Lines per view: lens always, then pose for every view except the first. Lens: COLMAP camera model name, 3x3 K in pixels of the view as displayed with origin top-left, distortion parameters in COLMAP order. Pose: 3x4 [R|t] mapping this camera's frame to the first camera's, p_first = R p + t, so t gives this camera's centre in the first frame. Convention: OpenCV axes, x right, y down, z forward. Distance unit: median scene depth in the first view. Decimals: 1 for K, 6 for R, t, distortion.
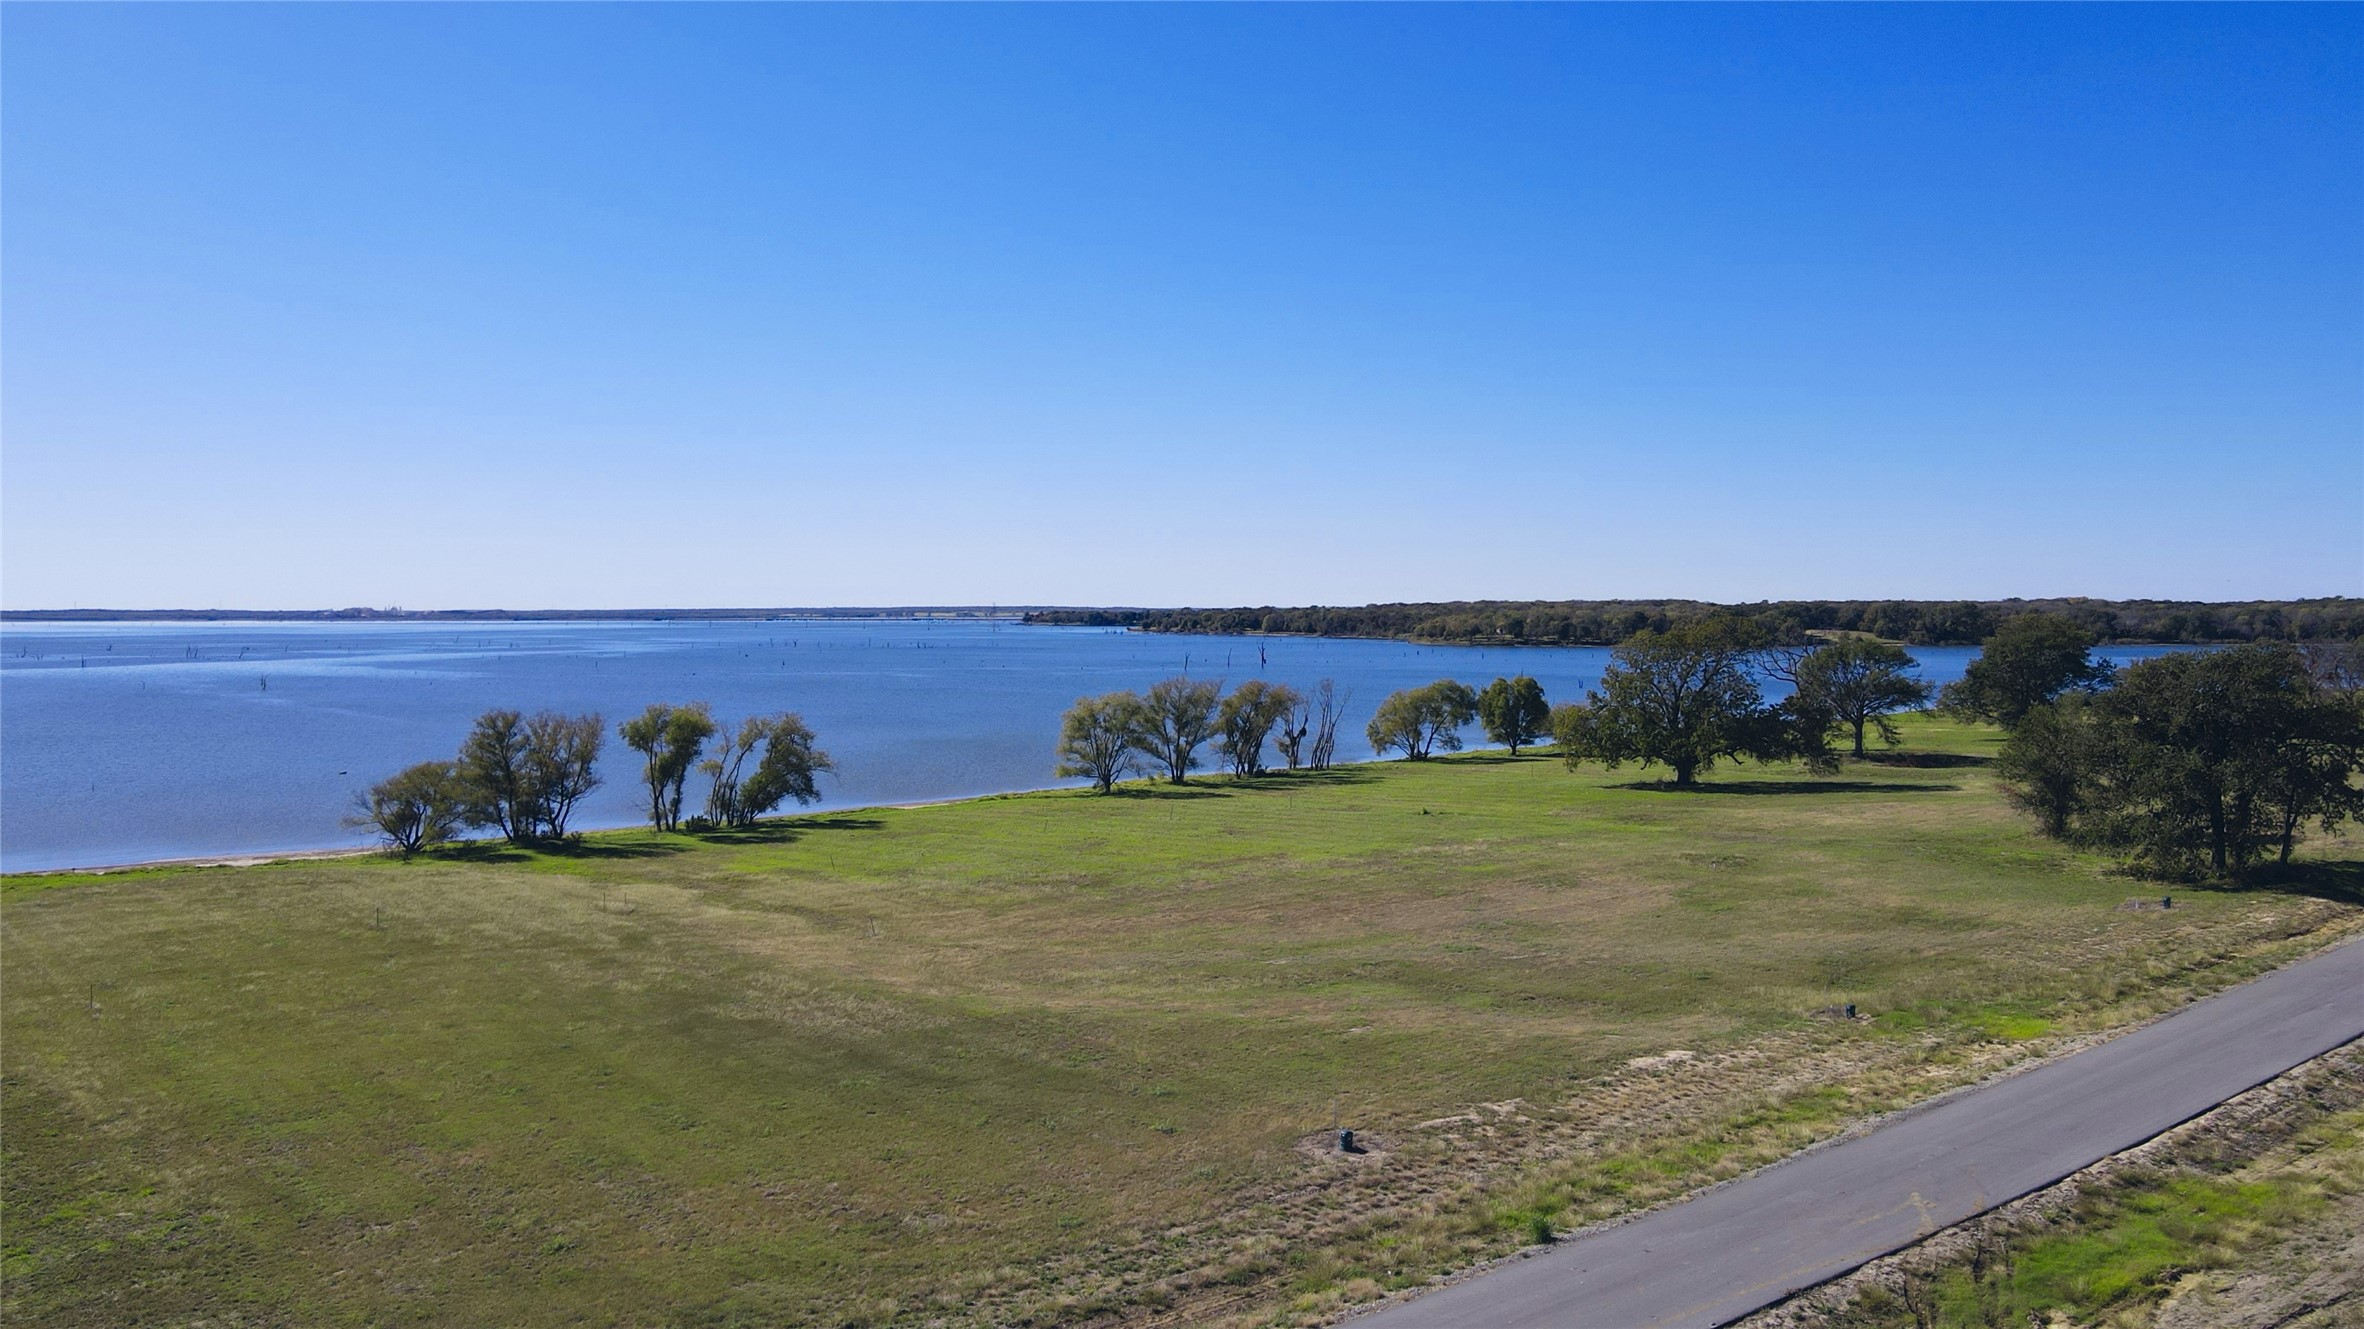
lens RADIAL K [[1734.7, 0, 1170.7], [0, 1734.7, 619.0], [0, 0, 1]] dist [0.000959, 0.026208]
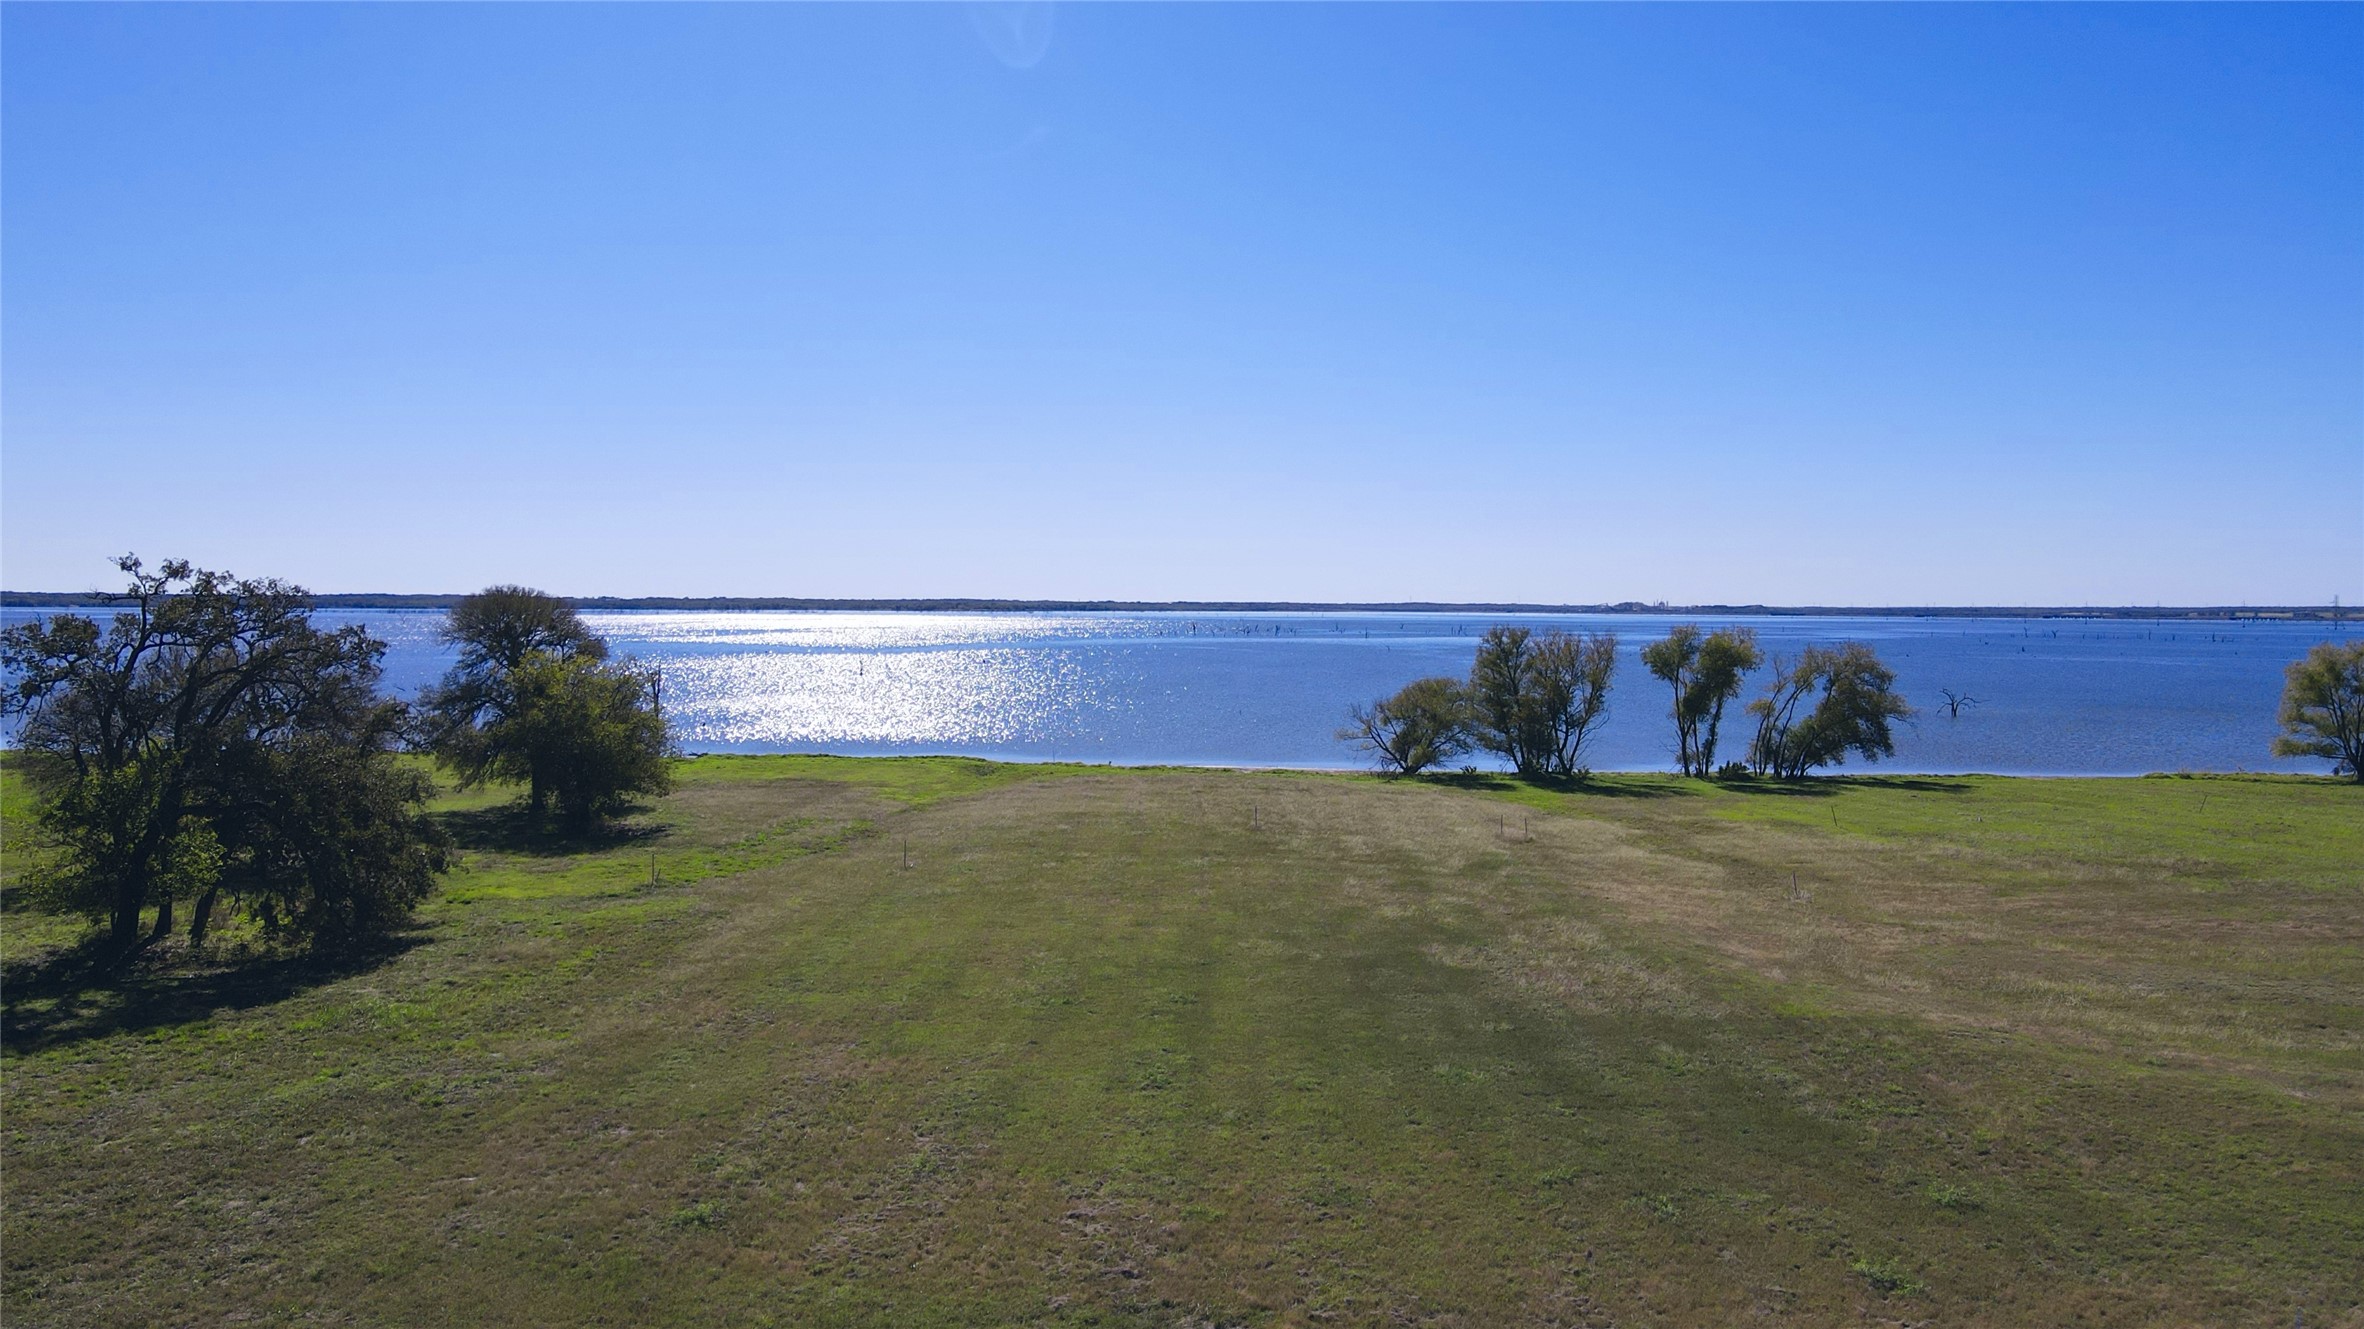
lens RADIAL K [[1734.7, 0, 1187.7], [0, 1734.7, 654.7], [0, 0, 1]] dist [0.000959, 0.026208]
pose [[0.771804, 0.025078, -0.635366, 0.054968], [-0.010953, 0.999598, 0.026149, 0.045062], [0.635767, -0.013223, 0.771768, 0.201203]]
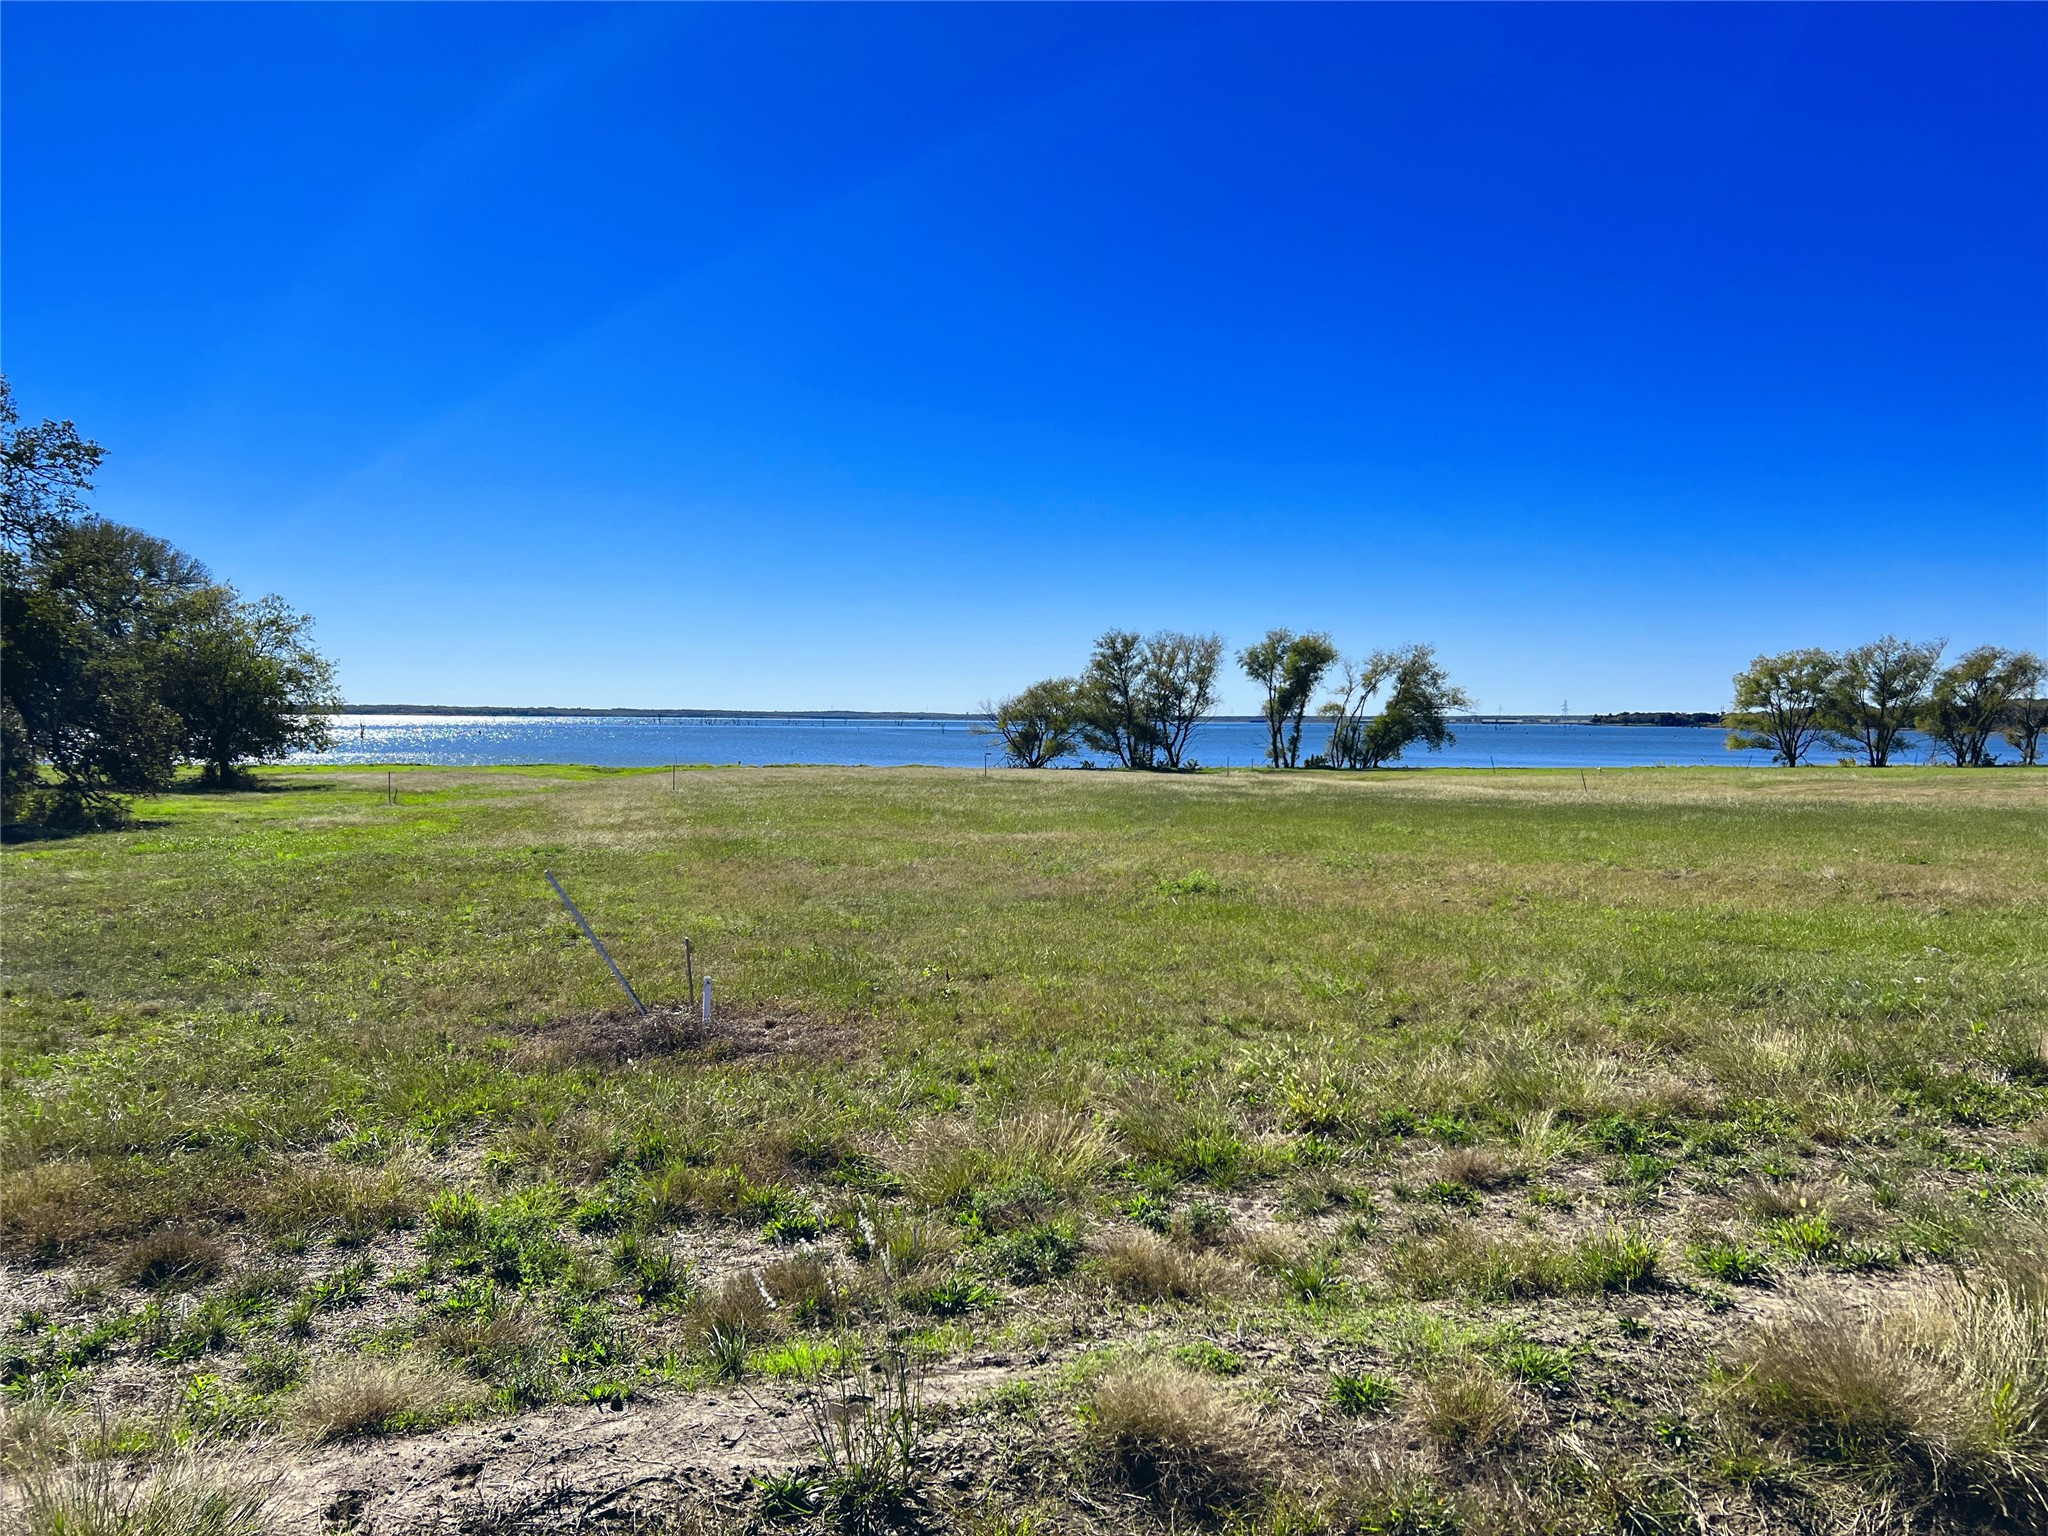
lens RADIAL K [[1527.6, 0, 1044.5], [0, 1527.6, 768.7], [0, 0, 1]] dist [0.066670, -0.069297]
pose [[0.912005, 0.022504, -0.409561, -0.074919], [-0.011110, 0.999483, 0.030179, 0.102411], [0.410029, -0.022974, 0.911783, 0.207640]]
